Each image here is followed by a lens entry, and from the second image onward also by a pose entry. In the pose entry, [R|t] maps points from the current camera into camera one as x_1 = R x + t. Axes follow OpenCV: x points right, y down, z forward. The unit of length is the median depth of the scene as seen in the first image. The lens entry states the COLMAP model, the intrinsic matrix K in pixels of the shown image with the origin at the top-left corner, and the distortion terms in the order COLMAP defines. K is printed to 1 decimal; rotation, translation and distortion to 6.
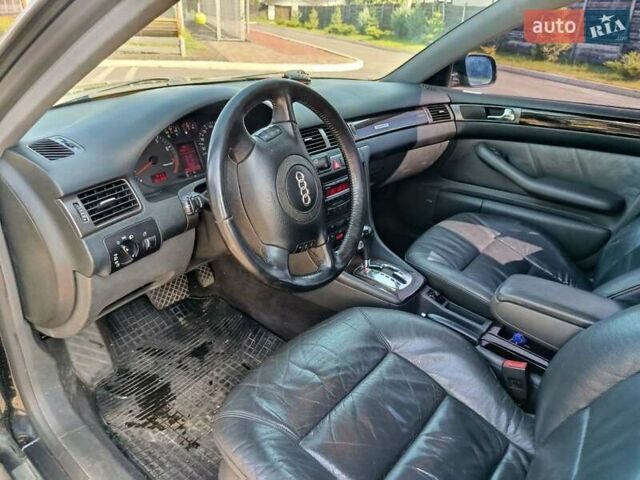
lens RADIAL K [[456.5, 0, 320.4], [0, 456.5, 226.2], [0, 0, 1]] dist [0.048532, -0.107015]
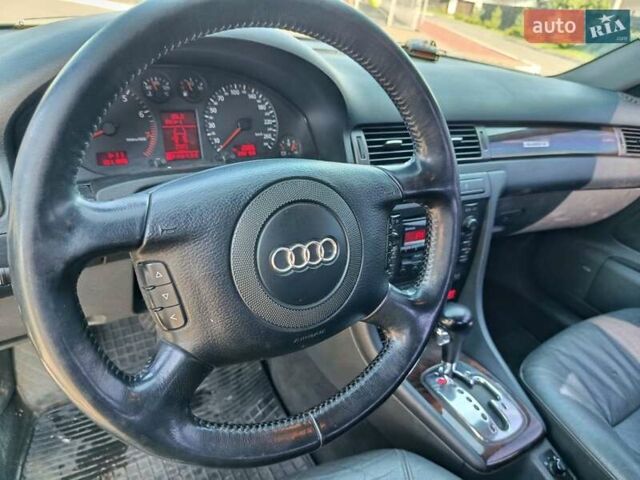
lens RADIAL K [[456.5, 0, 320.4], [0, 456.5, 226.2], [0, 0, 1]] dist [0.048532, -0.107015]
pose [[0.933476, 0.238088, -0.268210, 0.052309], [-0.233608, 0.971096, 0.048987, -0.071725], [0.272121, 0.016928, 0.962114, 0.318349]]
